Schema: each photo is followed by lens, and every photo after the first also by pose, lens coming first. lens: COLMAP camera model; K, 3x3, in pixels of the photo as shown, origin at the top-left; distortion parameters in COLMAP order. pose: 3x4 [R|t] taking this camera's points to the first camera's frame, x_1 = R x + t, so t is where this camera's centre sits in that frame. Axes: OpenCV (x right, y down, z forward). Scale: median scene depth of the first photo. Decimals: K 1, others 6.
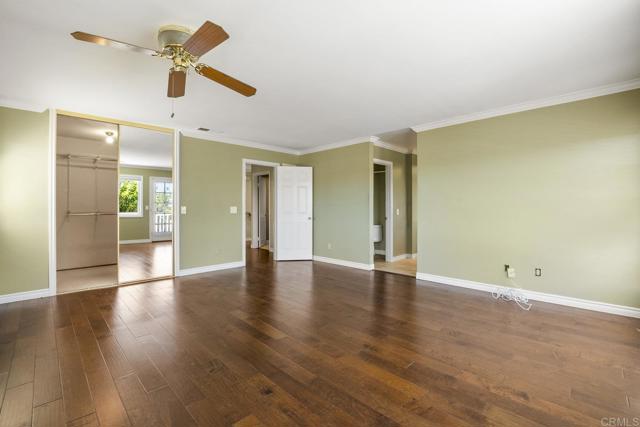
lens RADIAL K [[295.6, 0, 319.2], [0, 295.6, 204.7], [0, 0, 1]] dist [-0.025555, 0.000168]
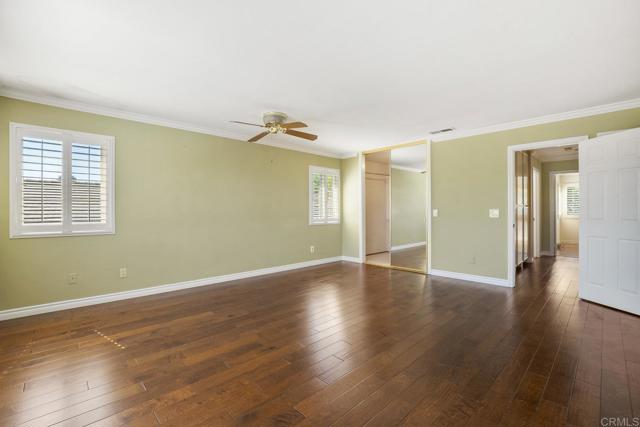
lens RADIAL K [[276.4, 0, 301.6], [0, 276.4, 212.7], [0, 0, 1]] dist [-0.039411, 0.000086]
pose [[-0.068910, 0.002102, -0.997621, 0.715999], [0.013187, 0.999912, 0.001196, 0.012390], [0.997536, -0.013073, -0.068931, 0.771784]]
